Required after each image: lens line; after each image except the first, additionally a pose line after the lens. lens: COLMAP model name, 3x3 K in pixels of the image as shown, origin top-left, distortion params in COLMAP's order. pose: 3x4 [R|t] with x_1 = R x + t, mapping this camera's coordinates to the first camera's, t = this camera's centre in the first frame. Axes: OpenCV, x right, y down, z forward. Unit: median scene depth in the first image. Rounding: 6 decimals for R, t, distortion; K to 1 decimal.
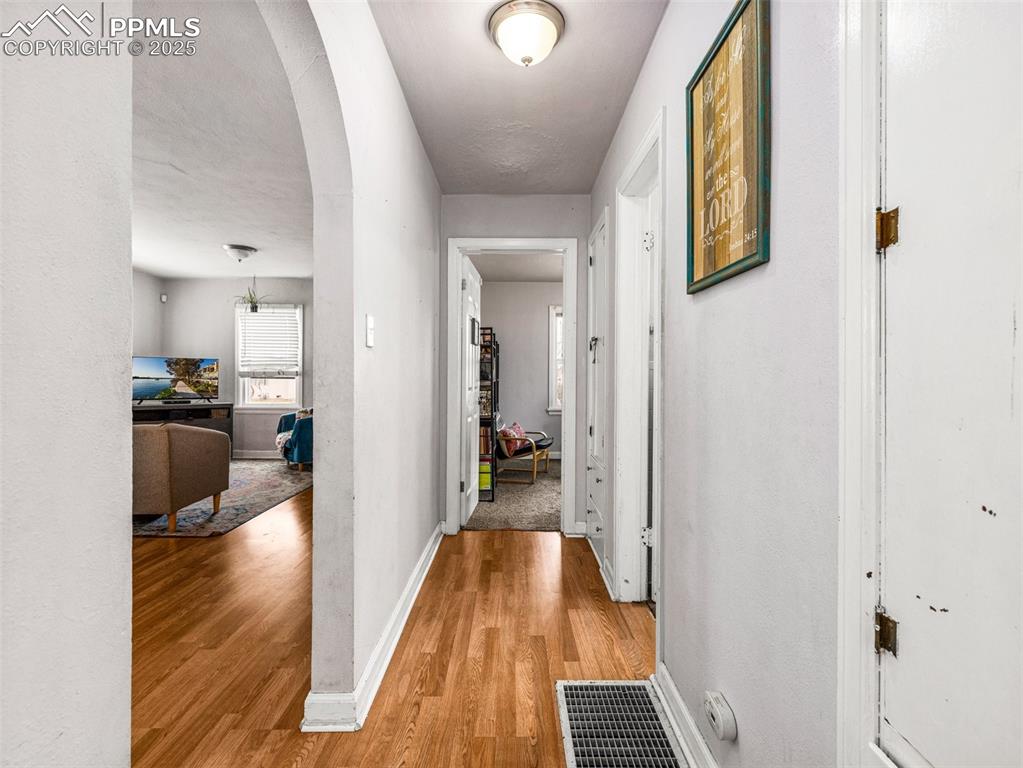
lens RADIAL K [[482.6, 0, 499.4], [0, 482.6, 378.6], [0, 0, 1]] dist [-0.003115, 0.001313]
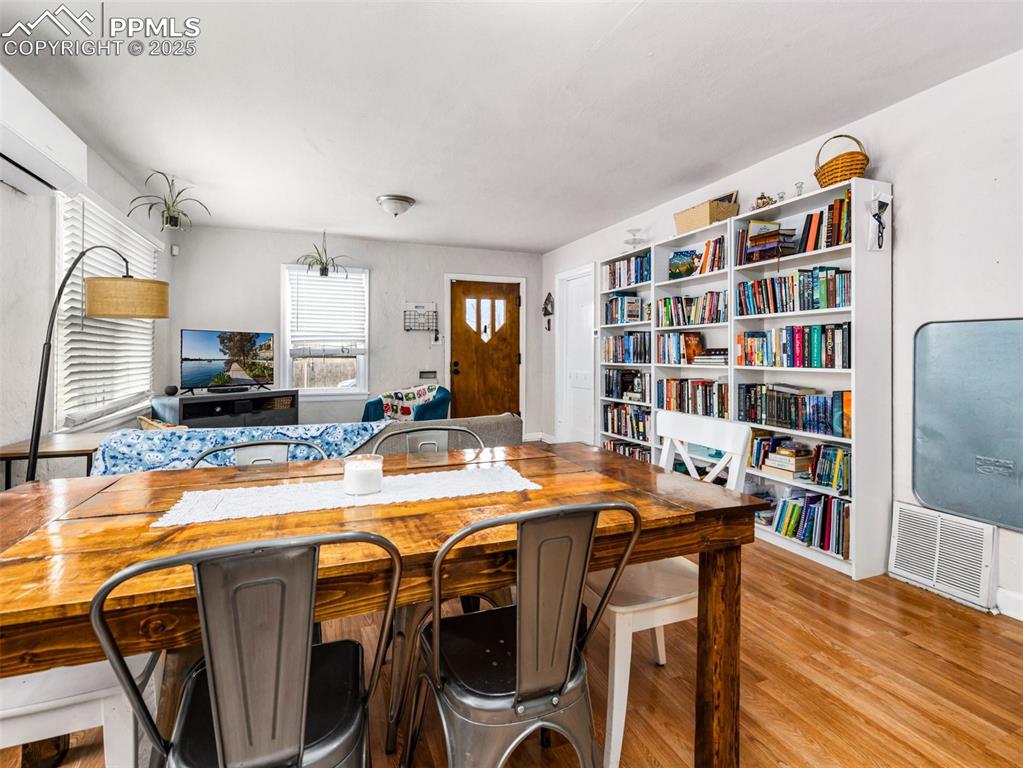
lens RADIAL K [[482.6, 0, 504.2], [0, 482.6, 386.3], [0, 0, 1]] dist [-0.003115, 0.001313]
pose [[0.929521, -0.034056, 0.367194, -0.534773], [0.006428, 0.997072, 0.076204, -0.013223], [-0.368714, -0.068472, 0.927018, 0.127960]]
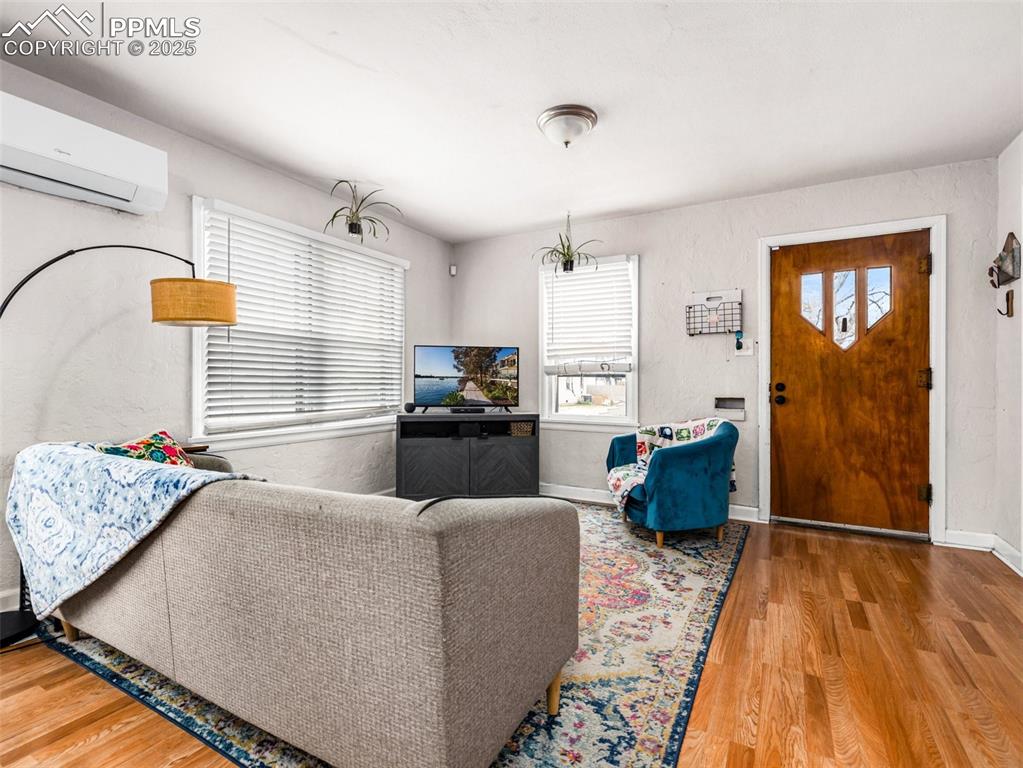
lens RADIAL K [[482.6, 0, 515.9], [0, 482.6, 386.9], [0, 0, 1]] dist [-0.003115, 0.001313]
pose [[0.881424, -0.001069, -0.472324, -0.271591], [0.007876, 0.999892, 0.012437, 0.005789], [0.472260, -0.014682, 0.881337, 0.409187]]
